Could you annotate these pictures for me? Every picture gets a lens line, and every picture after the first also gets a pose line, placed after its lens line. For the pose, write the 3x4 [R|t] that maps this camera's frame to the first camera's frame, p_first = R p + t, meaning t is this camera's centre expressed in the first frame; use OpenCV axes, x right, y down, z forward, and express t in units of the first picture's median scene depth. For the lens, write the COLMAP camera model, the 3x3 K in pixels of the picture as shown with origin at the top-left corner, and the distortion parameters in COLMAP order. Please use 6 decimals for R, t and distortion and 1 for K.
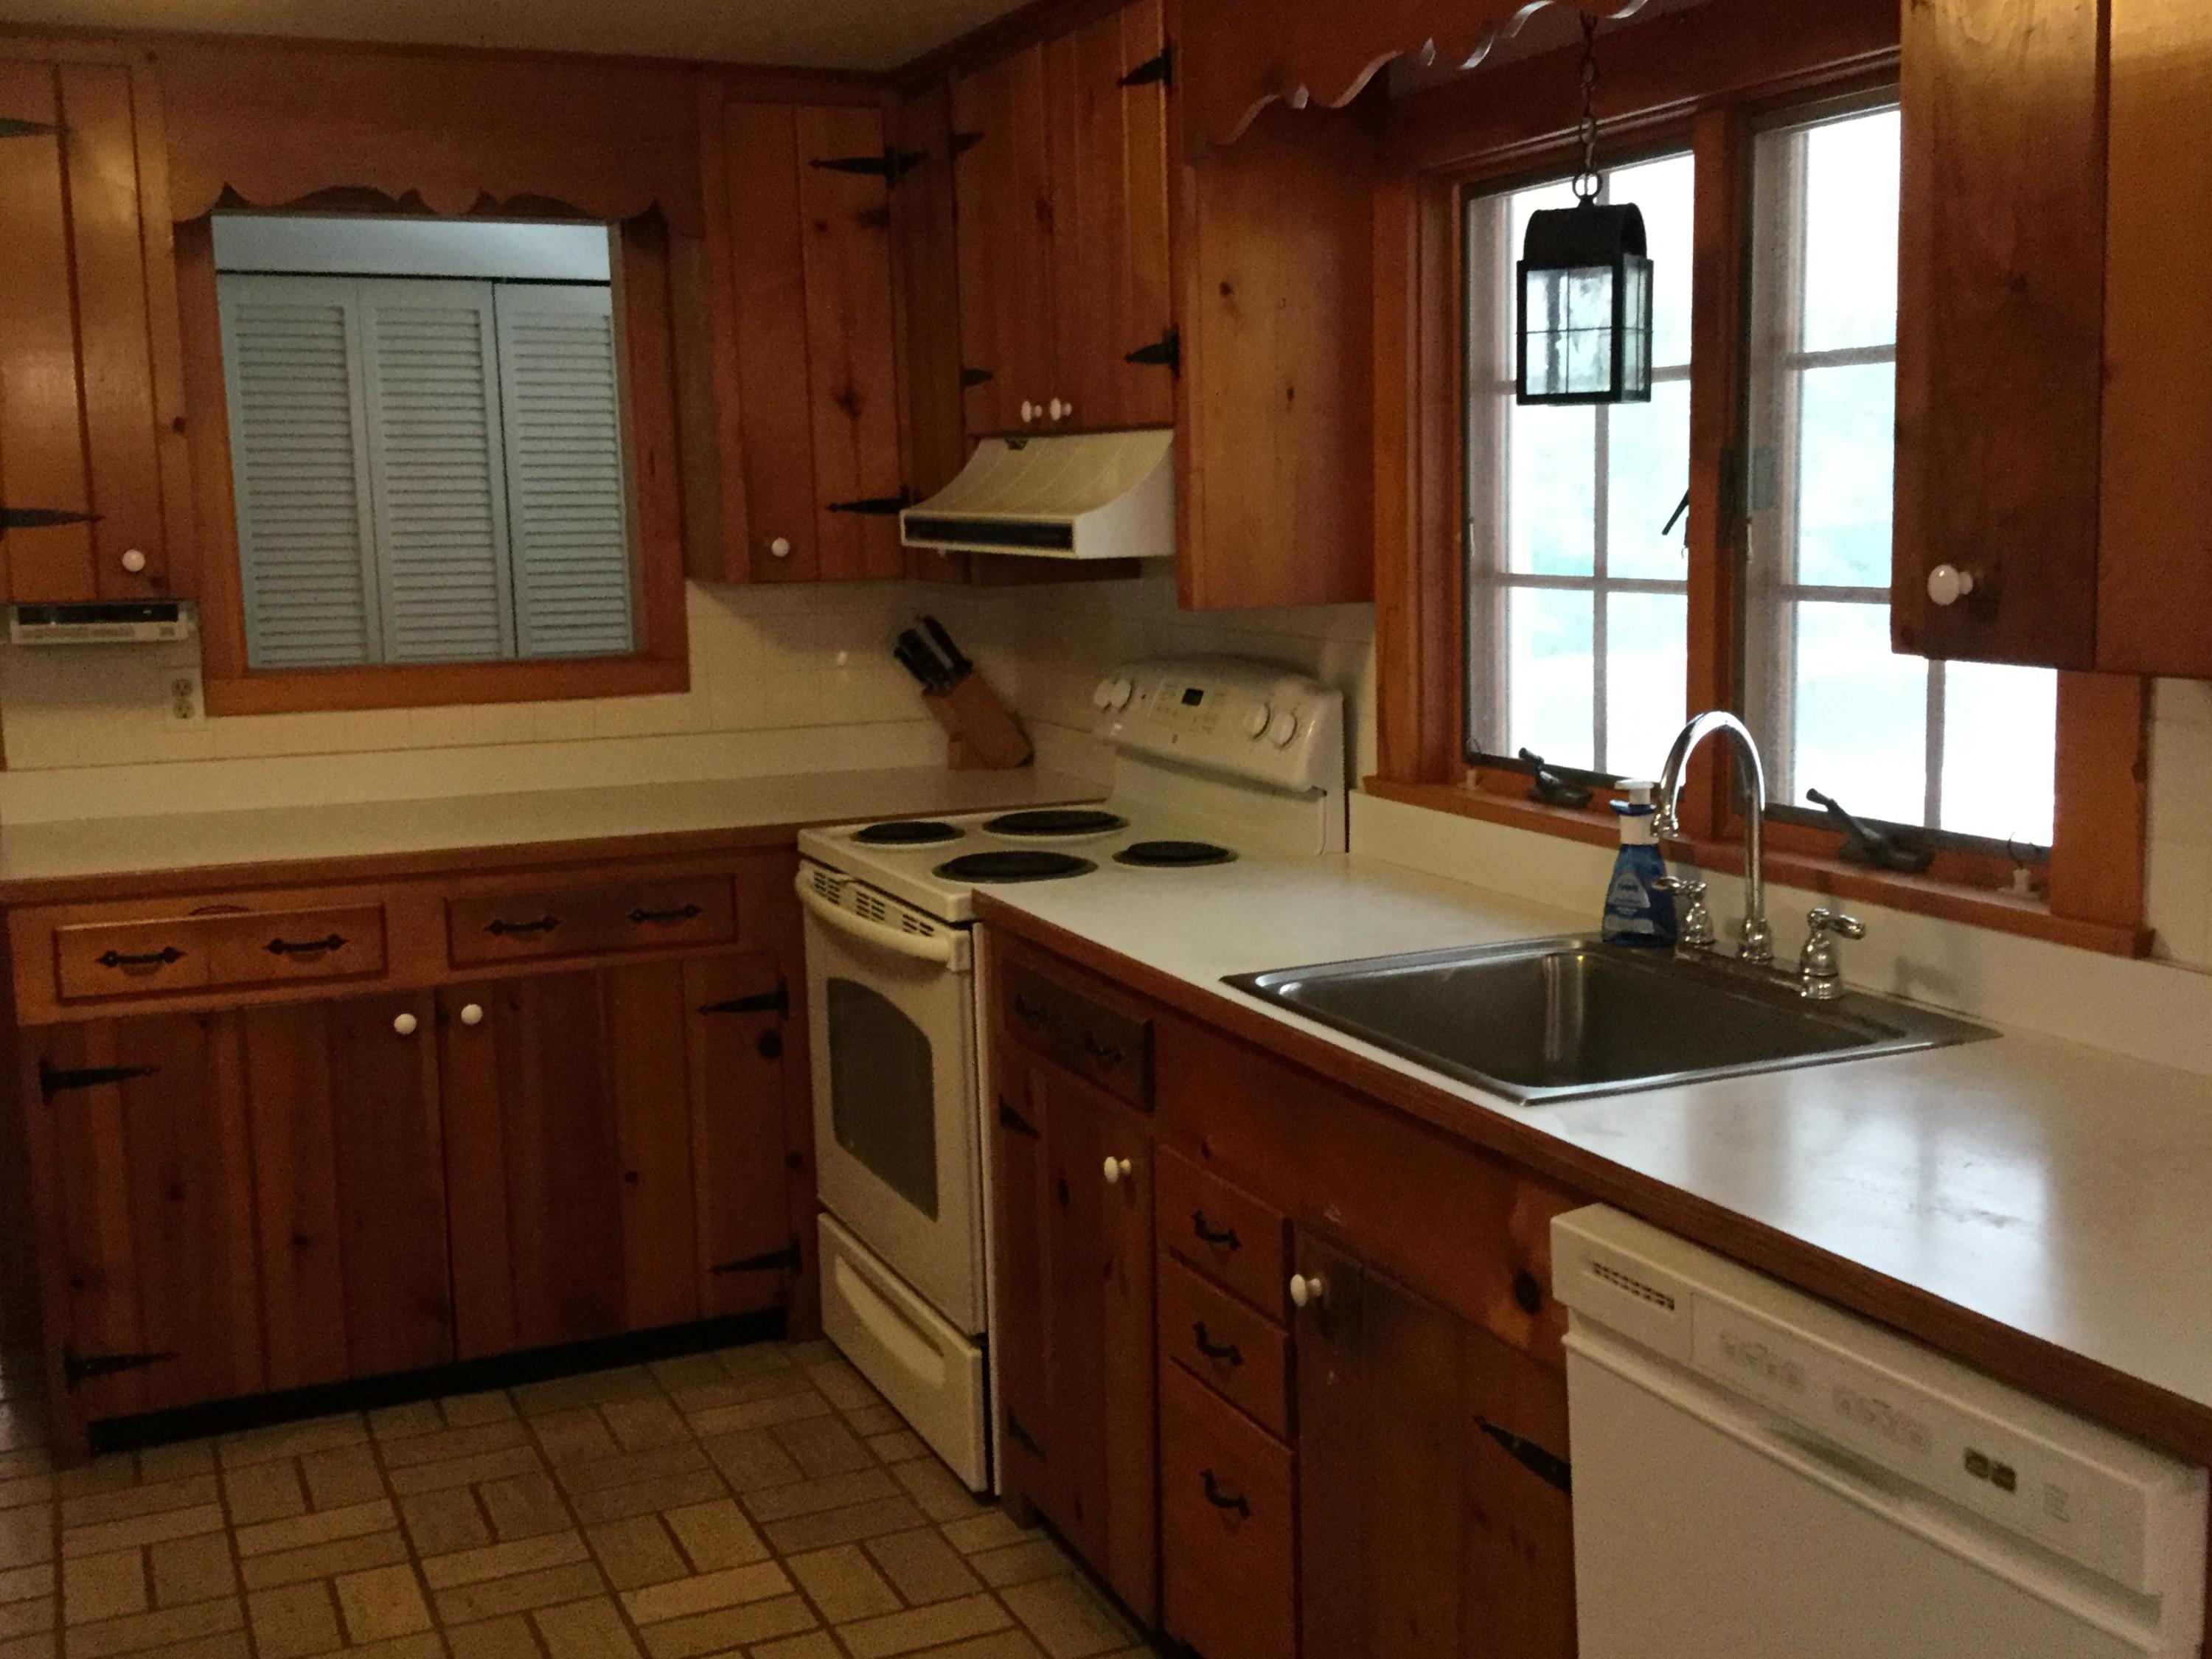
lens RADIAL K [[2340.5, 0, 1112.7], [0, 2340.5, 801.7], [0, 0, 1]] dist [0.127469, -0.348981]
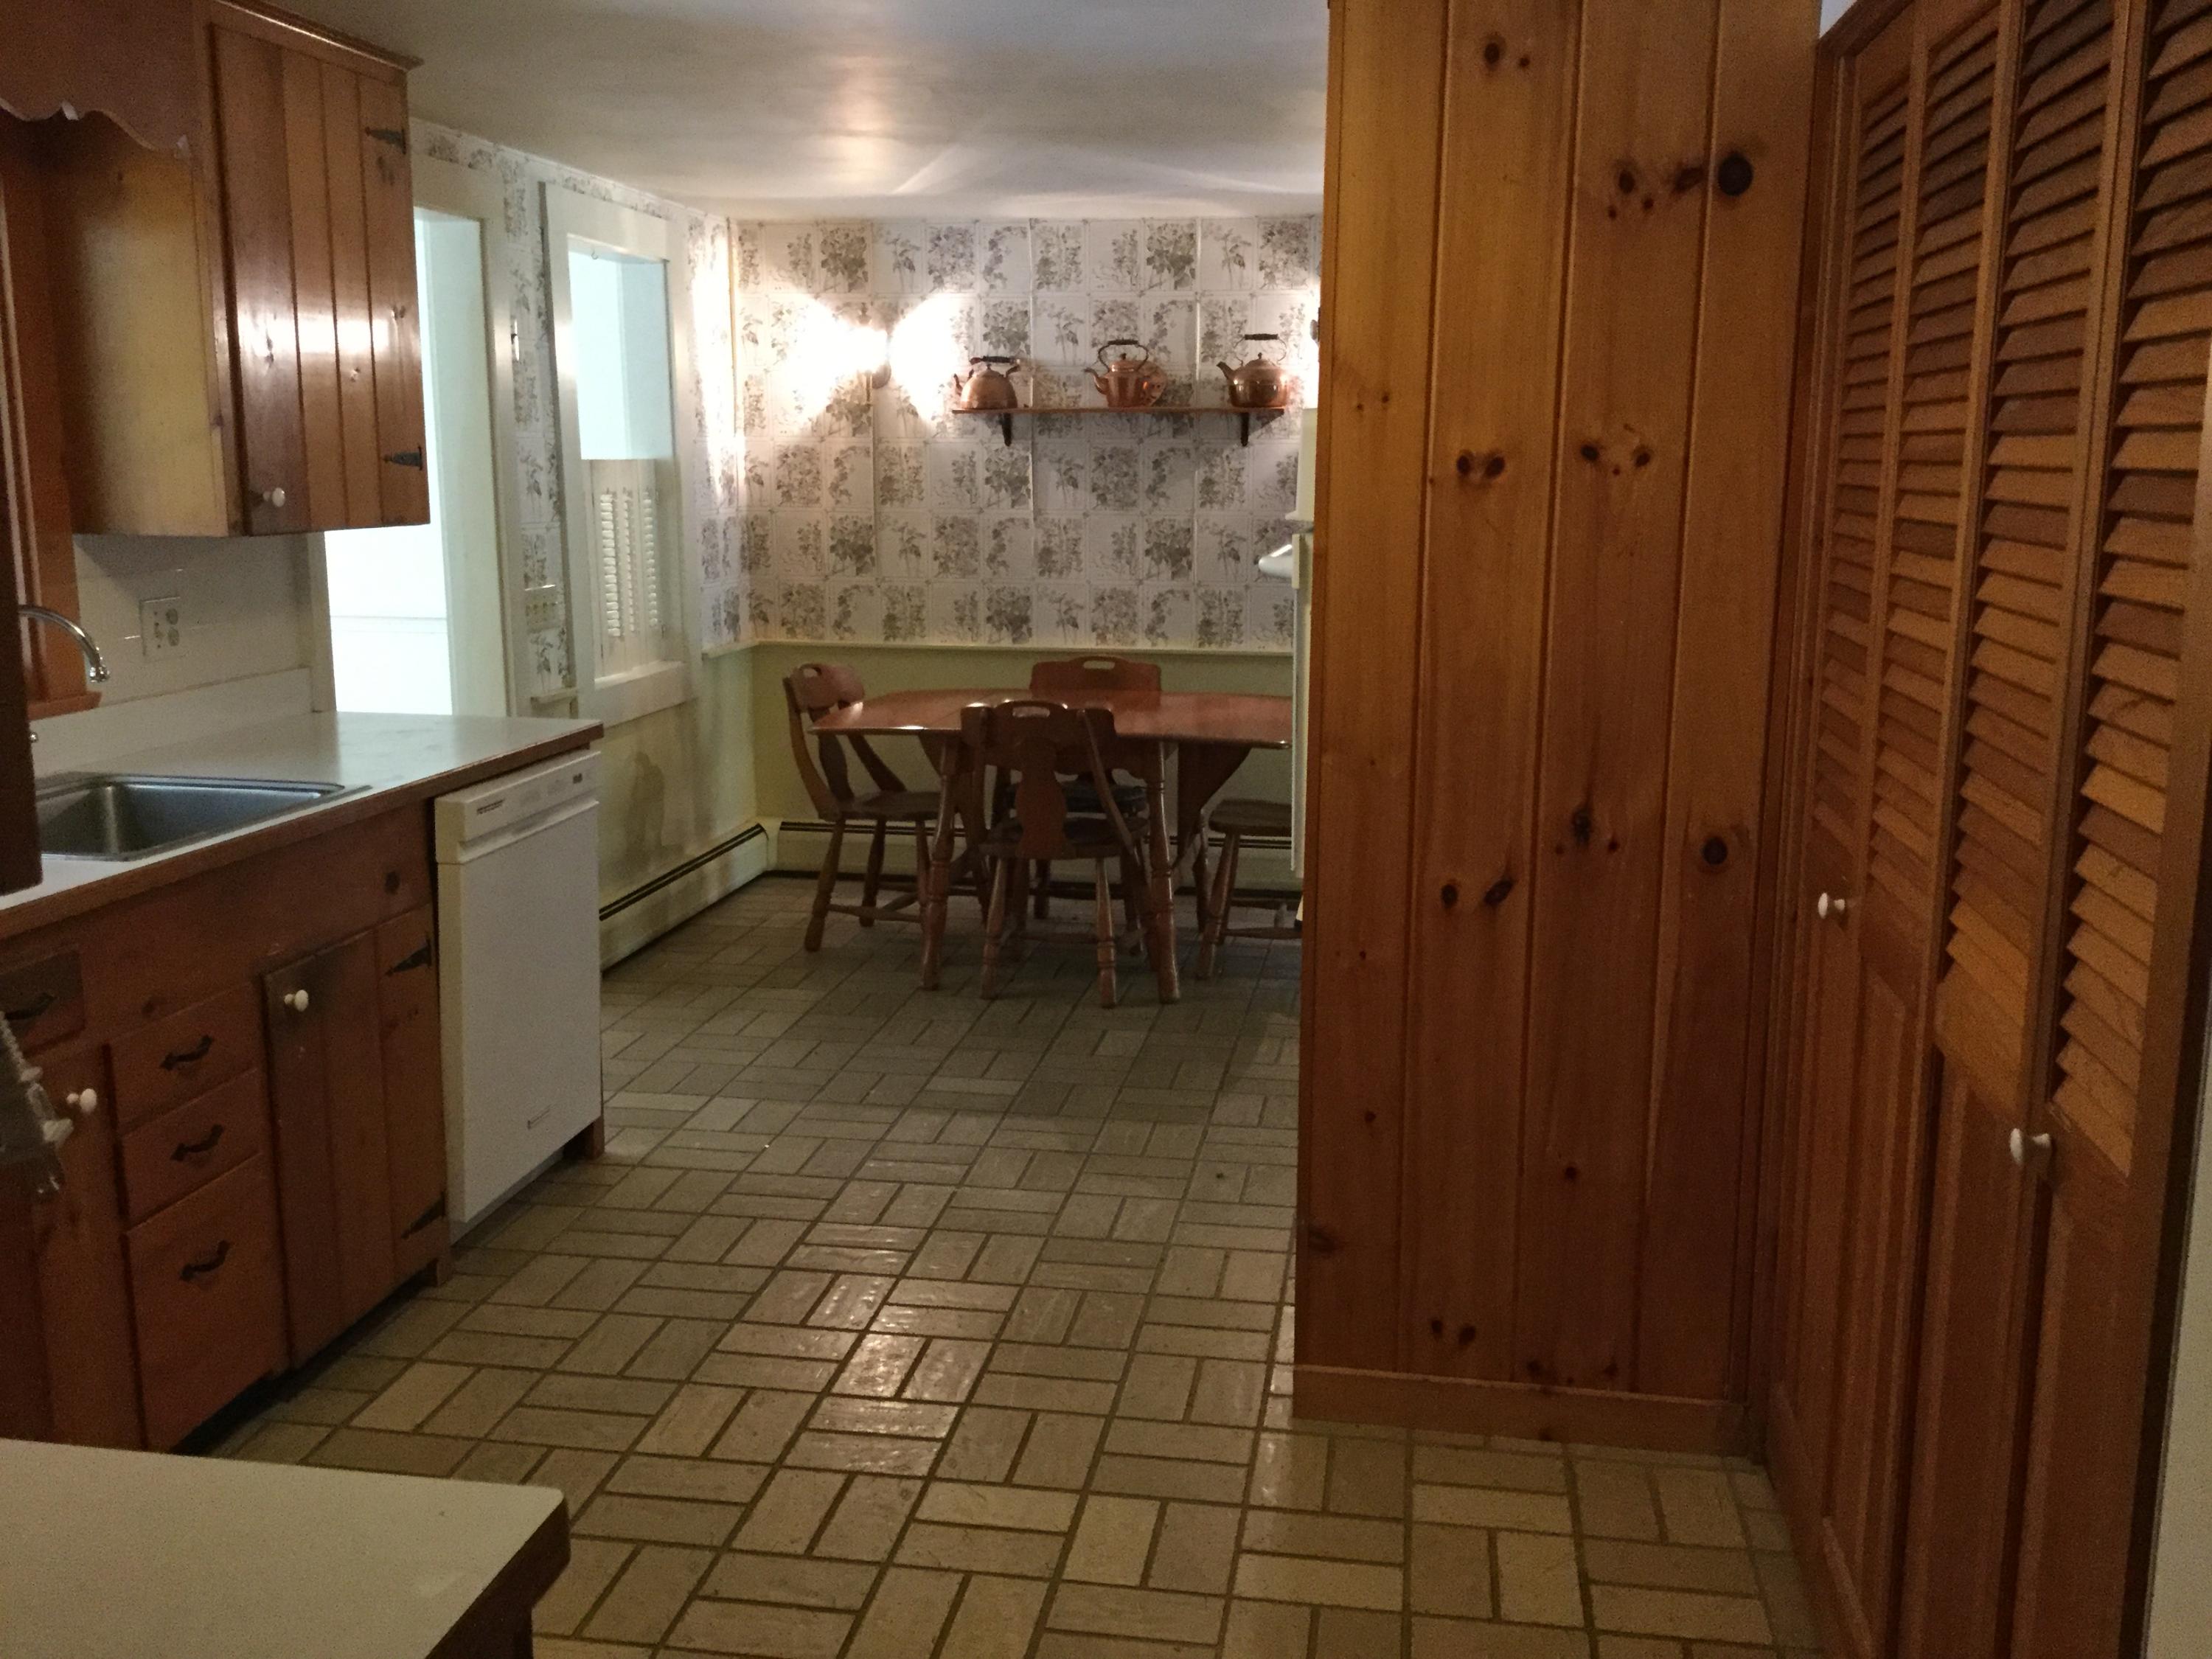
lens RADIAL K [[1982.7, 0, 1106.0], [0, 1982.7, 829.5], [0, 0, 1]] dist [0.138191, -0.274814]
pose [[-0.836079, -0.082589, 0.542357, -0.712180], [0.089523, 0.954814, 0.283402, -0.143166], [-0.541256, 0.285499, -0.790906, 1.197638]]
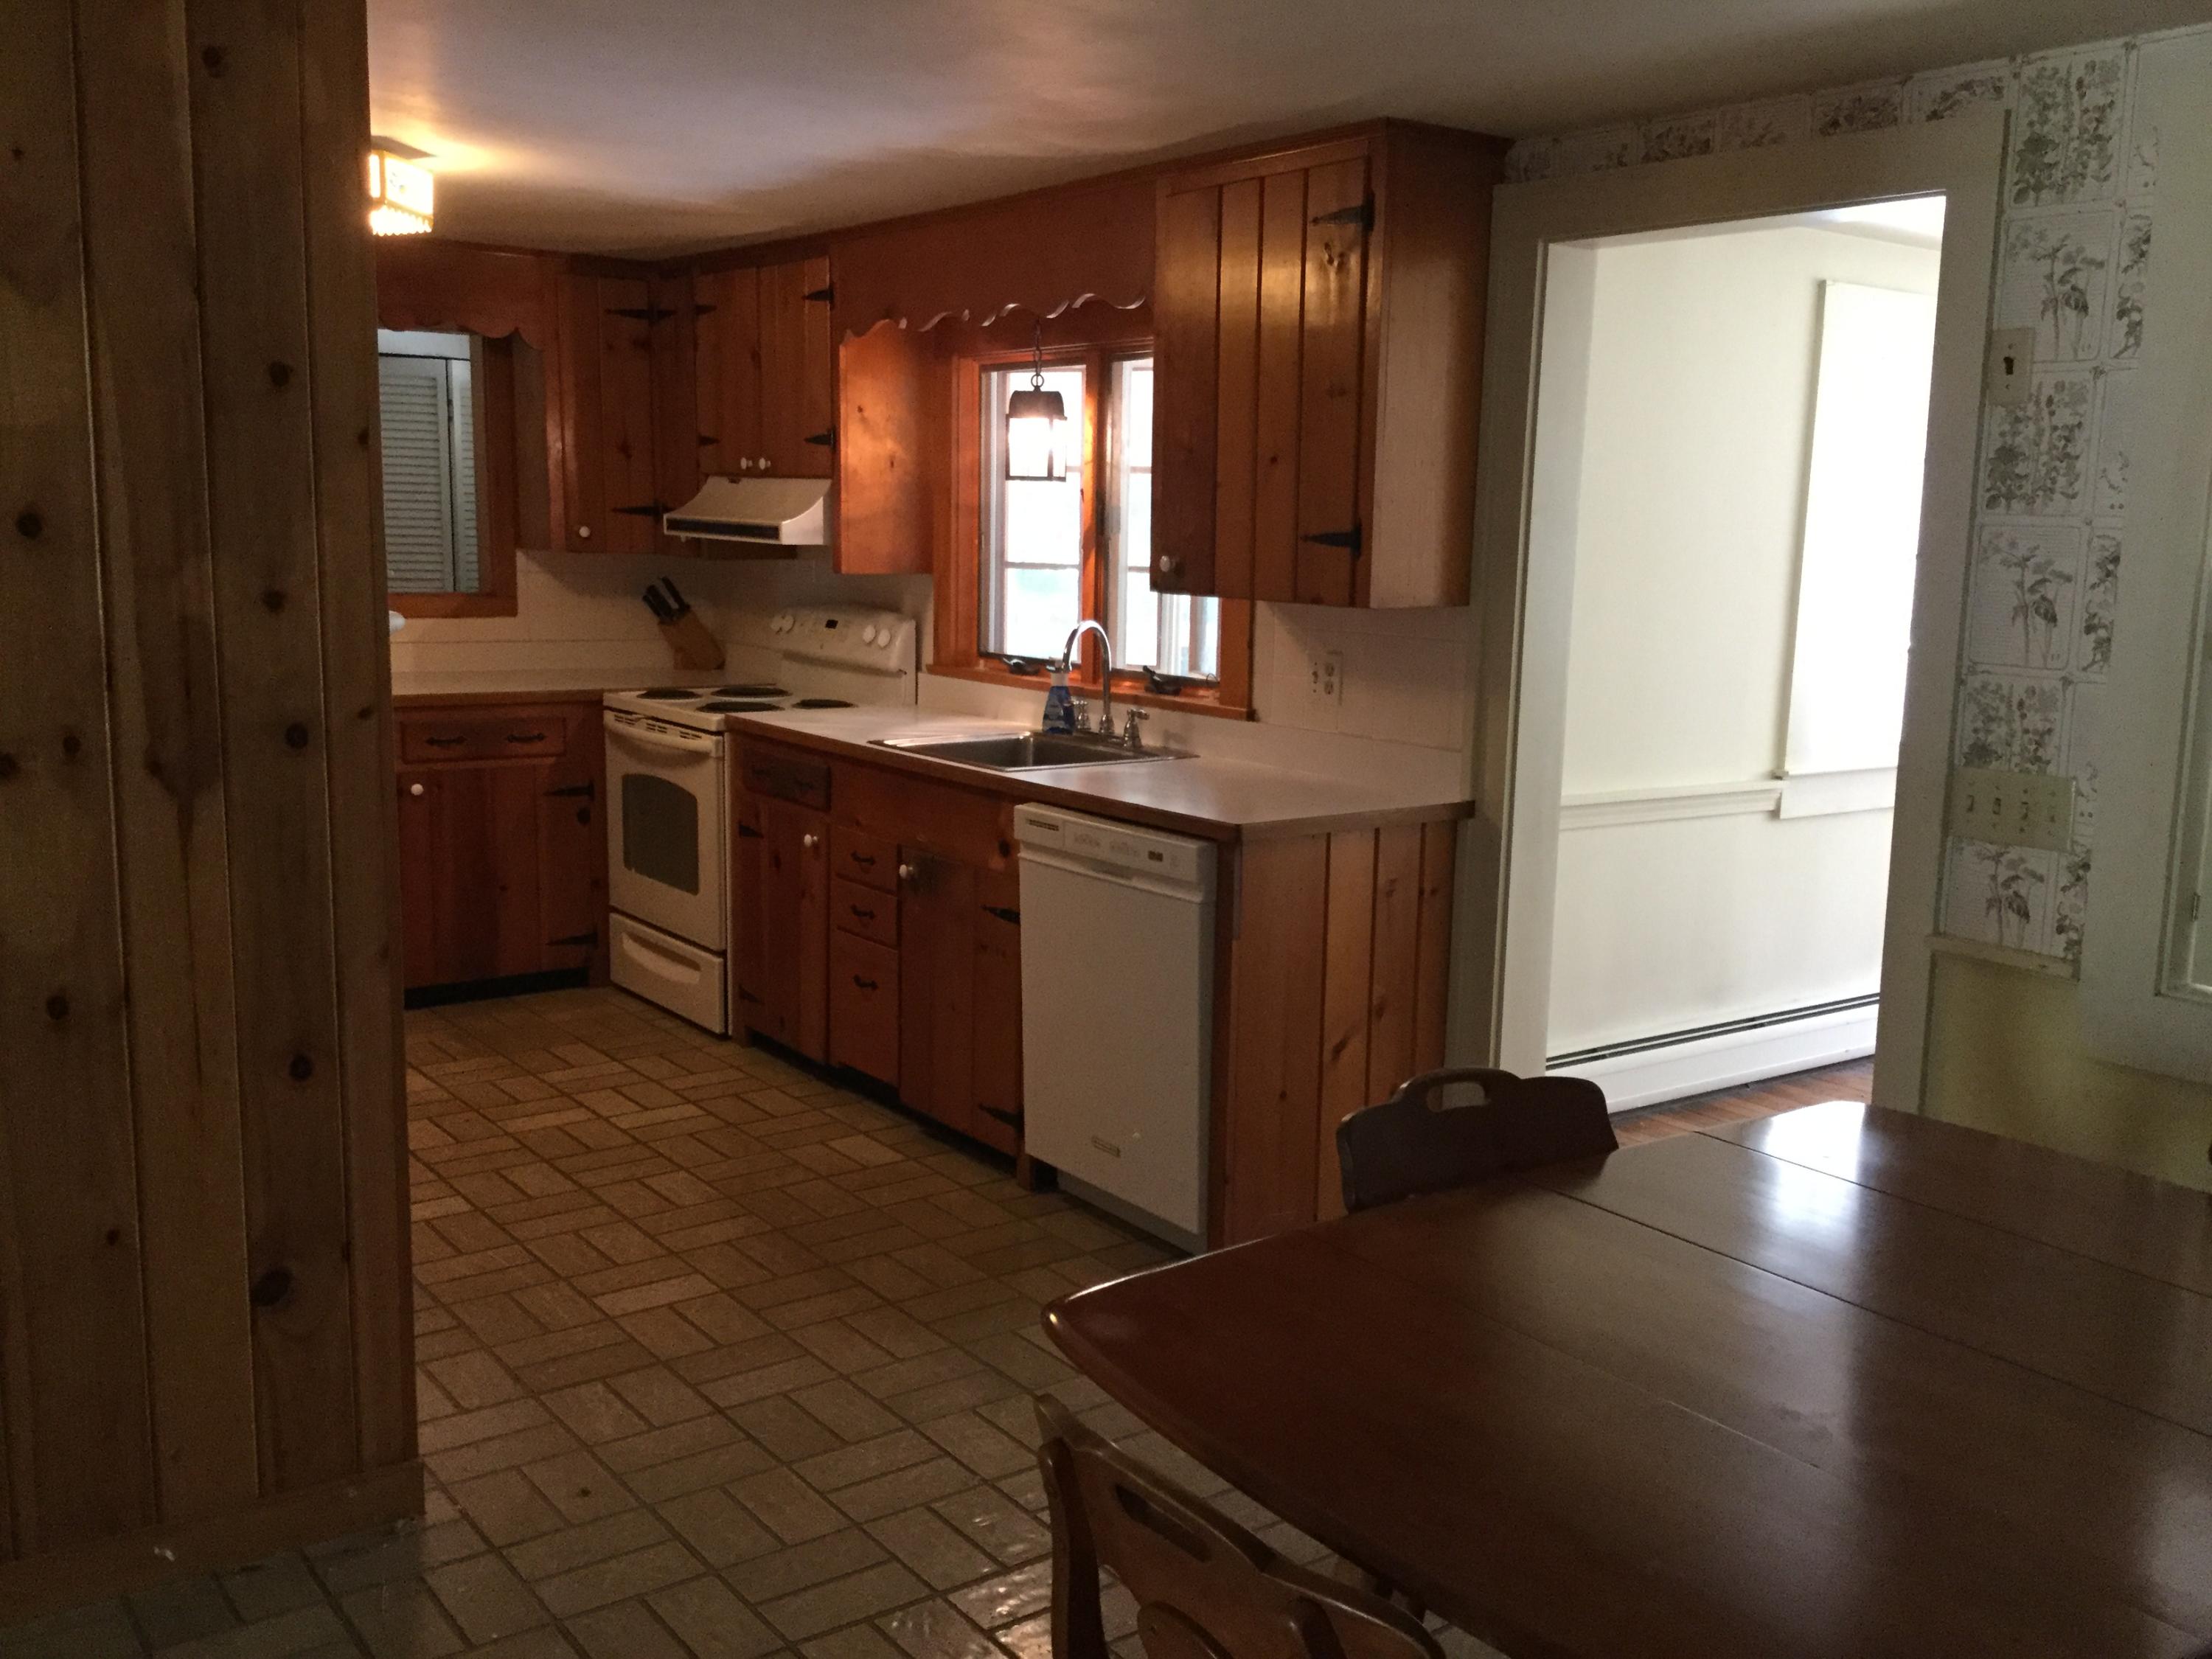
lens RADIAL K [[1982.7, 0, 1106.0], [0, 1982.7, 829.5], [0, 0, 1]] dist [0.138191, -0.274814]
pose [[0.975674, 0.007794, 0.219087, -0.107177], [-0.013377, 0.999622, 0.024015, 0.084873], [-0.218817, -0.026361, 0.975410, -0.639667]]
